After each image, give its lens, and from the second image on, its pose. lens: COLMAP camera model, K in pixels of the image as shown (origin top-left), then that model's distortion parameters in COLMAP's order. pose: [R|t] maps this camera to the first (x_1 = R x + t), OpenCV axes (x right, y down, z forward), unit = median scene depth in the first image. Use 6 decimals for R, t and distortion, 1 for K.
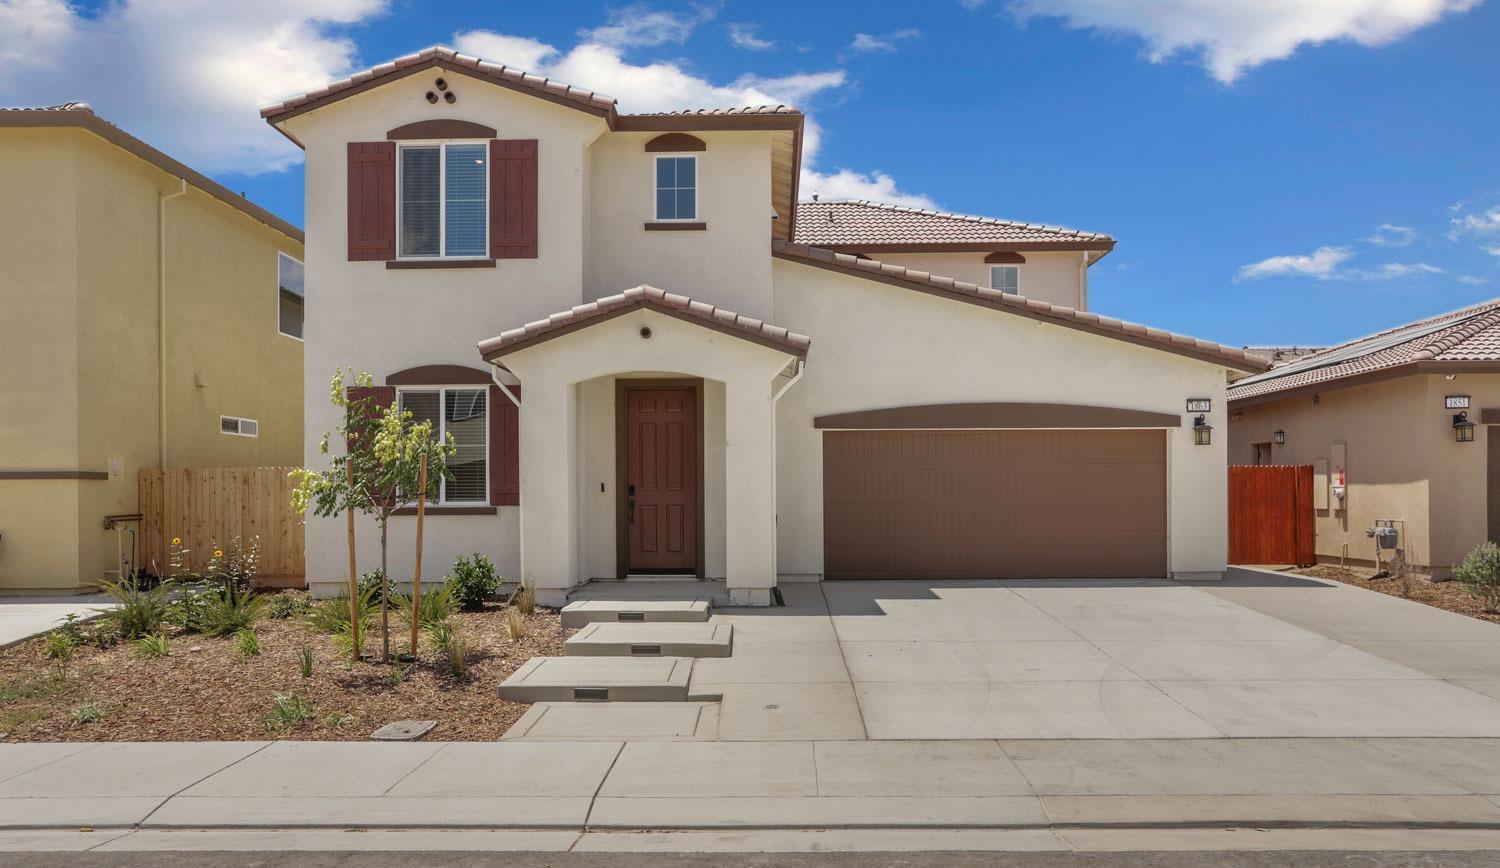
lens RADIAL K [[1034.2, 0, 750.9], [0, 1034.2, 500.2], [0, 0, 1]] dist [-0.012161, 0.005660]
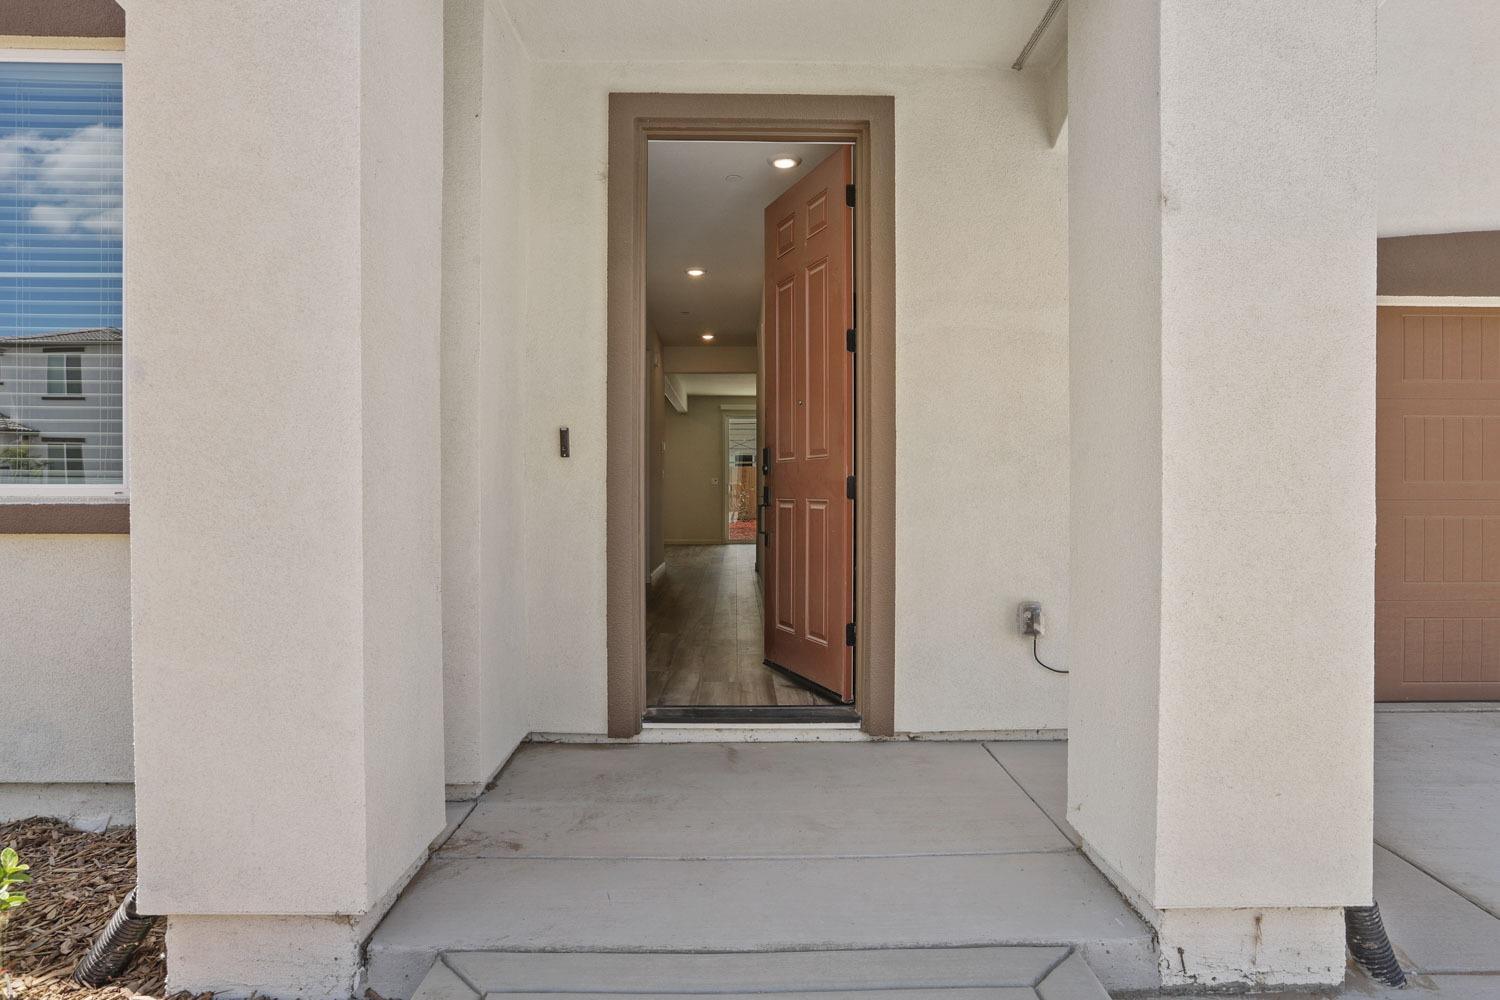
lens RADIAL K [[877.9, 0, 750.0], [0, 877.9, 500.0], [0, 0, 1]] dist [0.000303, 0.000127]
pose [[0.999433, 0.008143, 0.032674, -0.097076], [-0.008773, 0.999778, 0.019170, -0.000782], [-0.032511, -0.019445, 0.999282, 0.740347]]
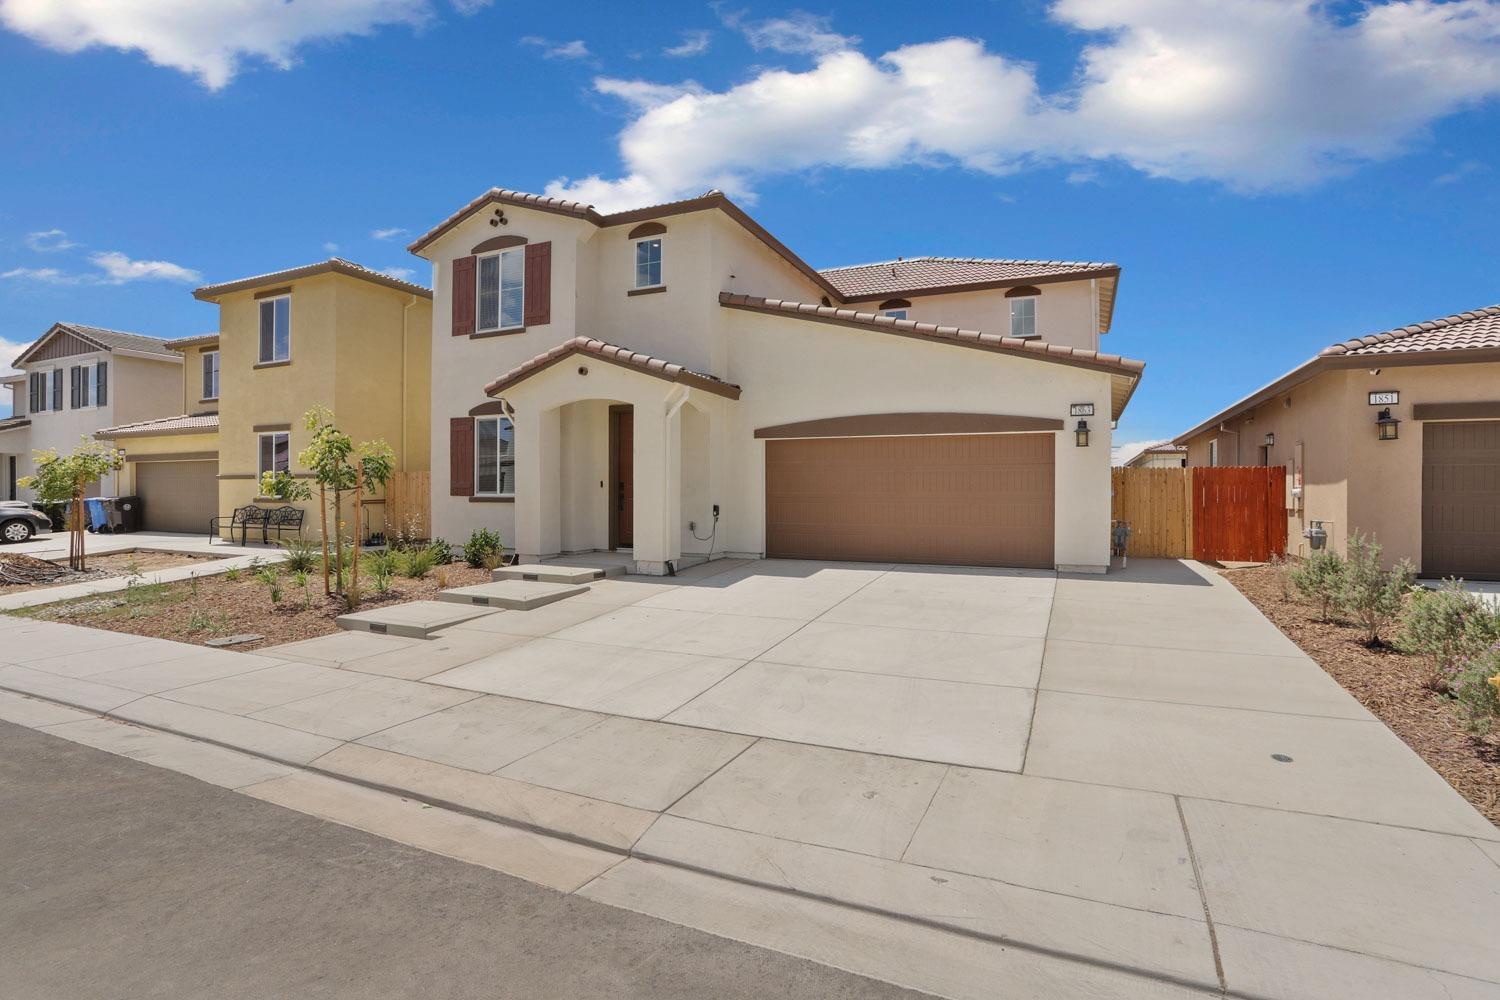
lens RADIAL K [[730.8, 0, 750.0], [0, 730.8, 500.0], [0, 0, 1]] dist [-0.068079, 0.032818]
pose [[0.918342, 0.012338, -0.395596, 0.429335], [-0.009637, 0.999915, 0.008813, -0.001465], [0.395671, -0.004281, 0.918382, 0.180031]]
